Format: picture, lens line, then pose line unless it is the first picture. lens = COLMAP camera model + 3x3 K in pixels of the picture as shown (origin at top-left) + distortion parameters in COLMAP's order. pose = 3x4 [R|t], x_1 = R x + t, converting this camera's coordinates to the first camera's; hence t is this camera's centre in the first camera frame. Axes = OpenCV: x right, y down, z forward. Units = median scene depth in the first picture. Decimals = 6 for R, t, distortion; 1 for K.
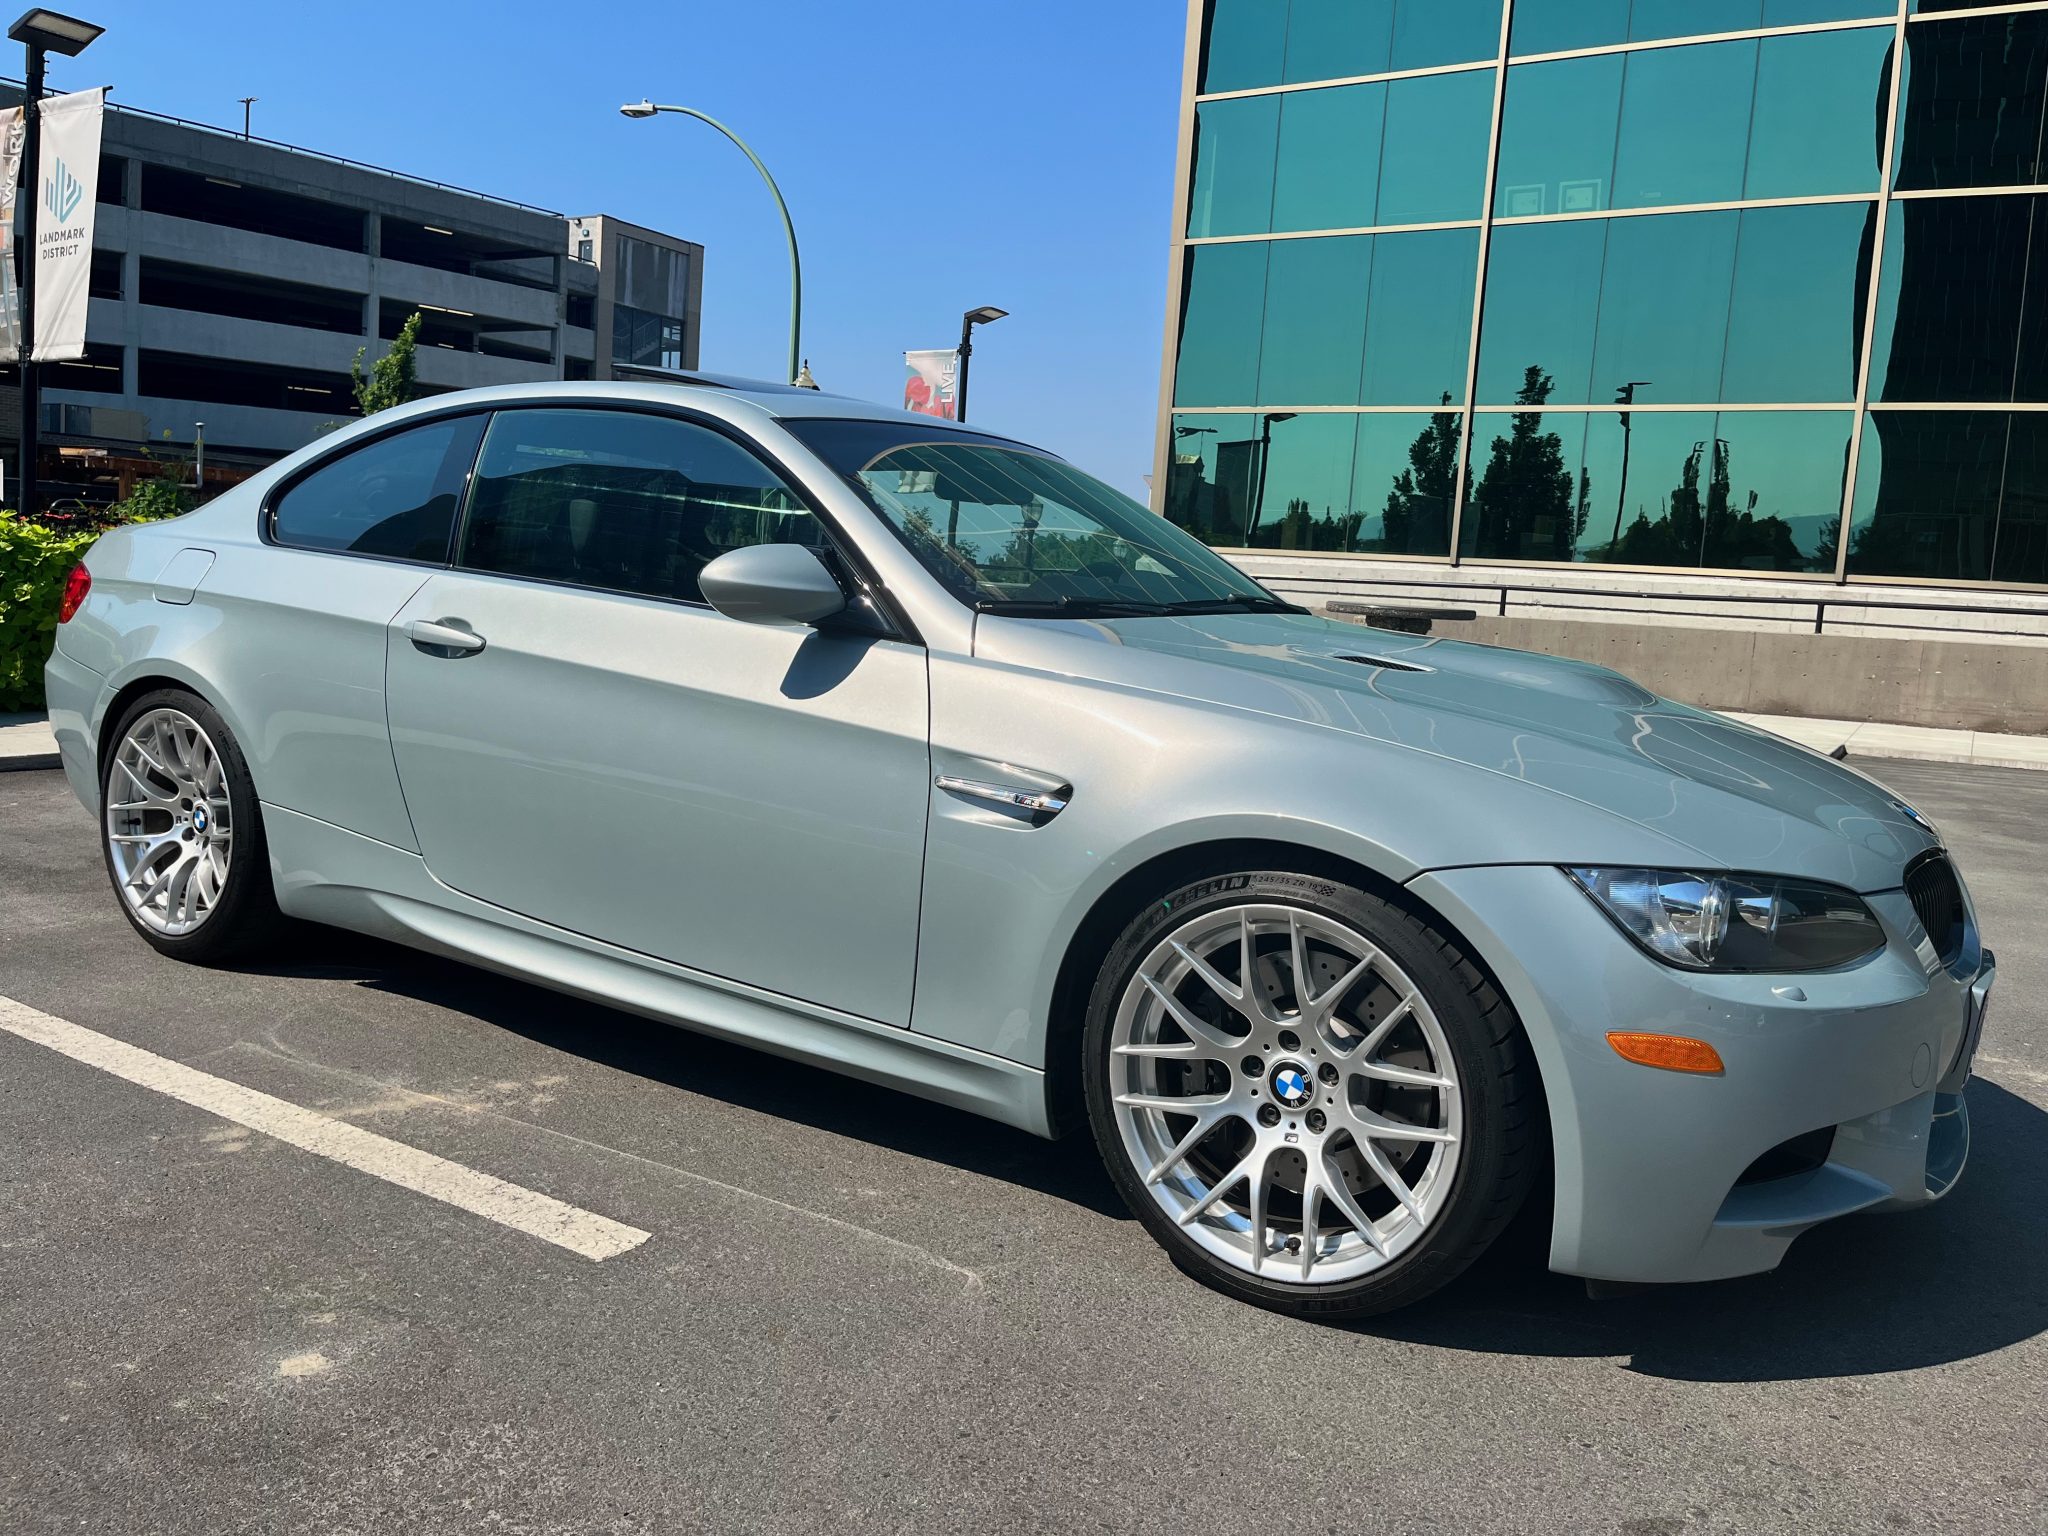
lens RADIAL K [[1586.8, 0, 1030.5], [0, 1586.8, 759.1], [0, 0, 1]] dist [0.062103, -0.090444]
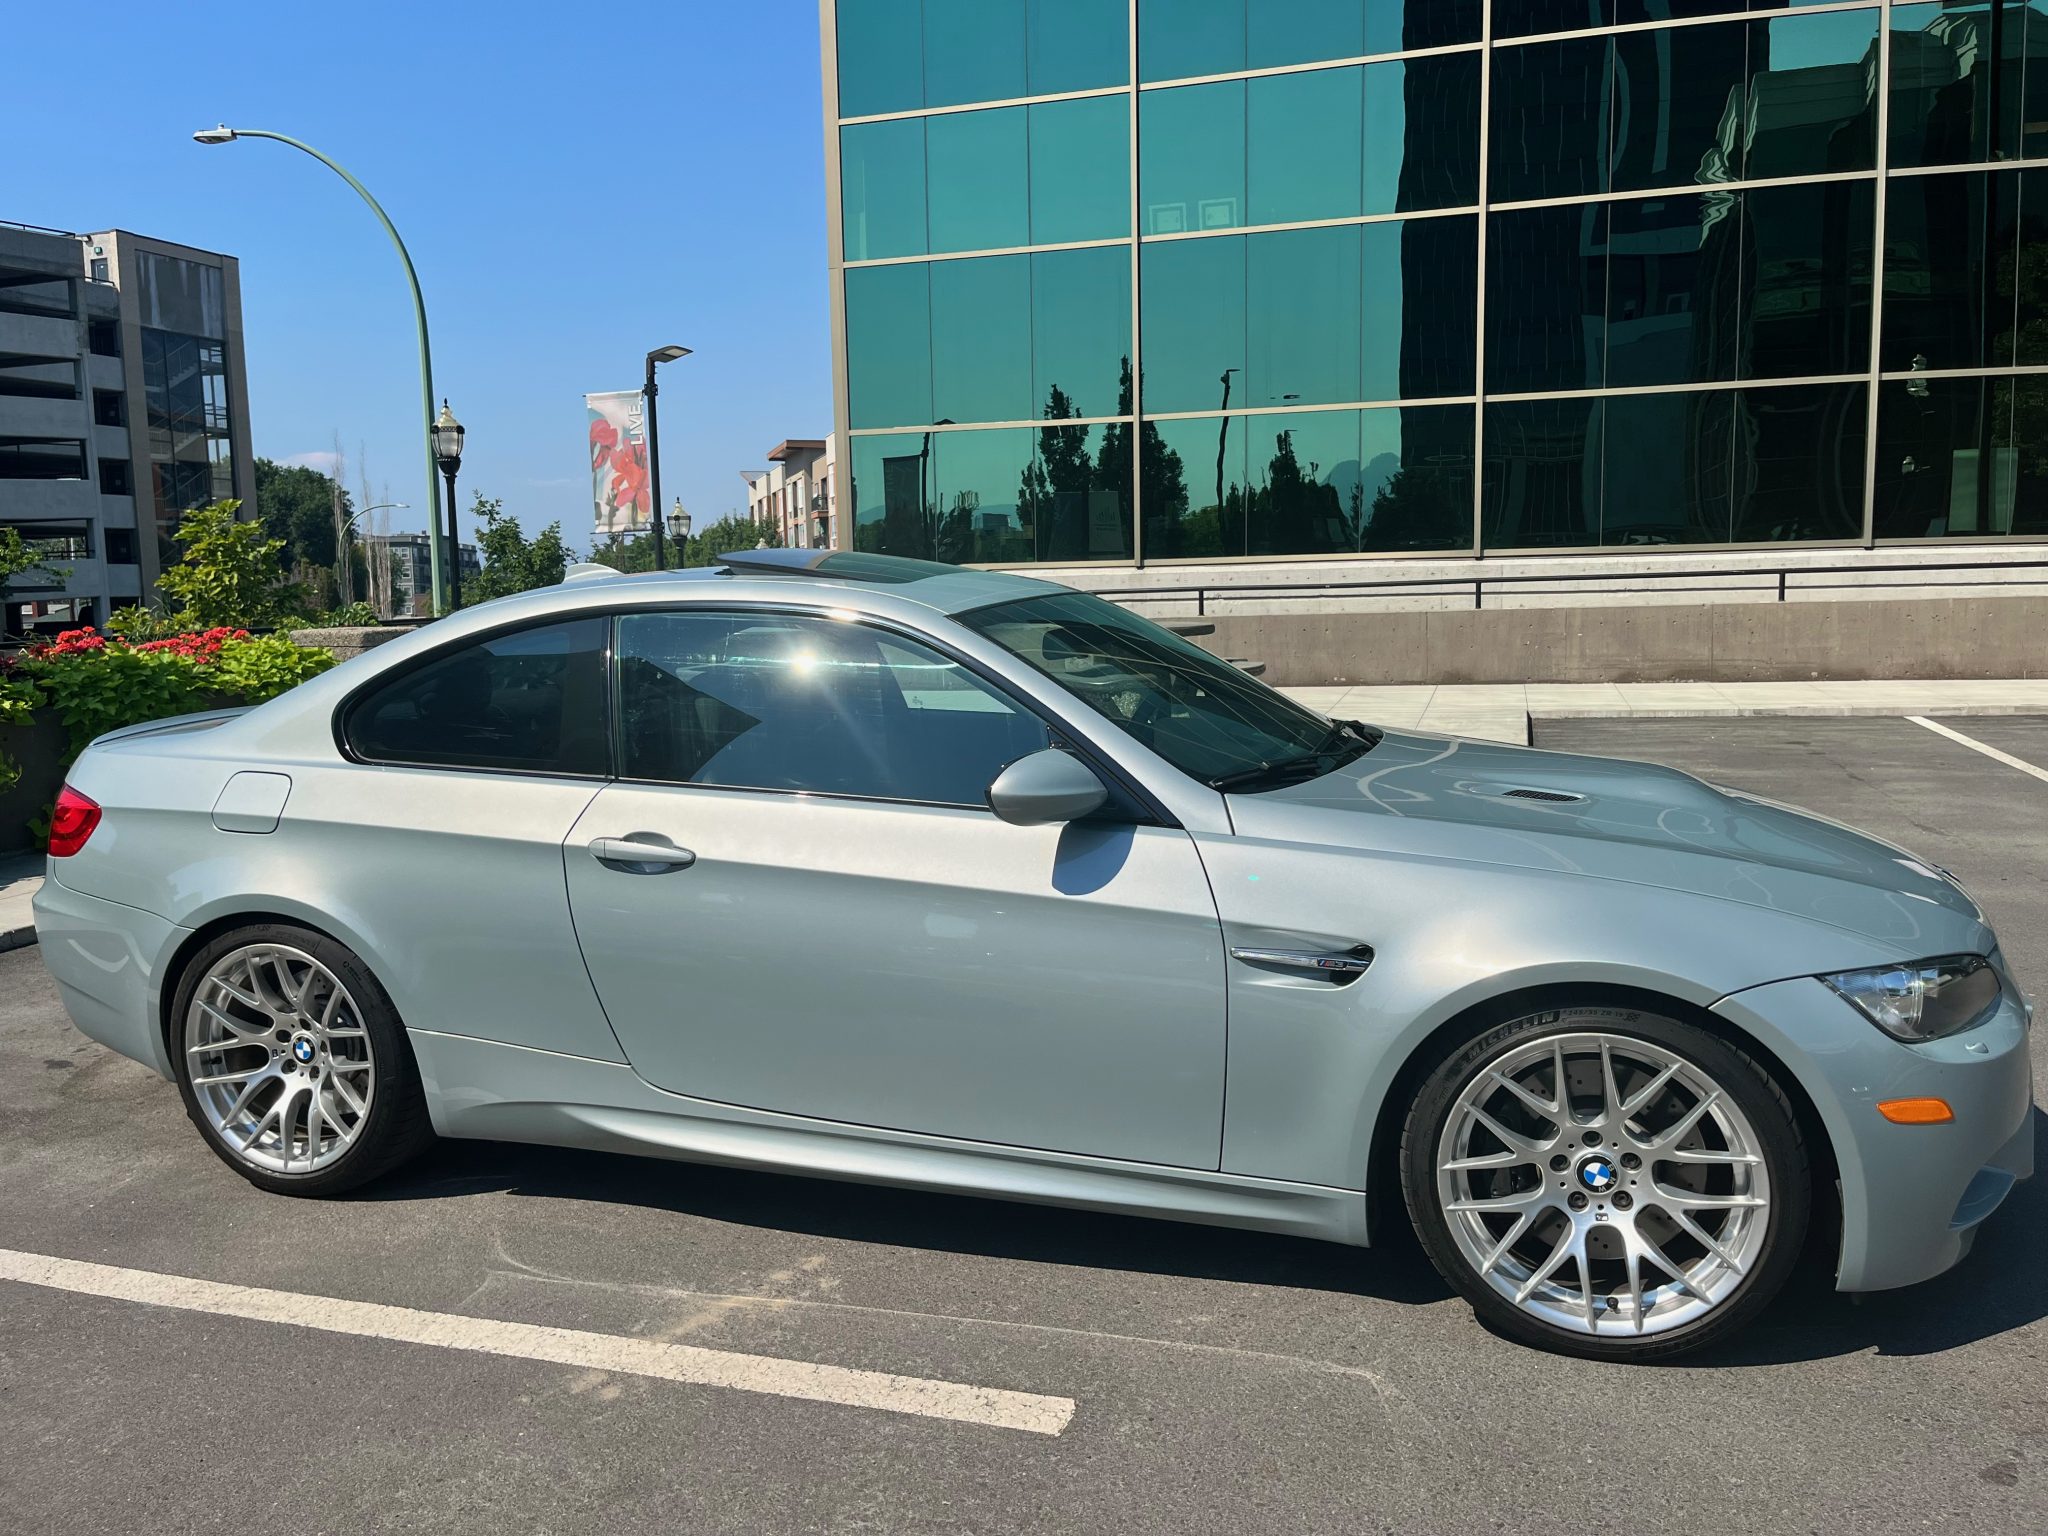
lens RADIAL K [[1599.2, 0, 1030.0], [0, 1599.2, 772.6], [0, 0, 1]] dist [0.054170, -0.088233]
pose [[0.964593, -0.113498, 0.238074, -0.369118], [0.109424, 0.993533, 0.030302, -0.132864], [-0.239974, -0.003178, 0.970774, -0.061589]]
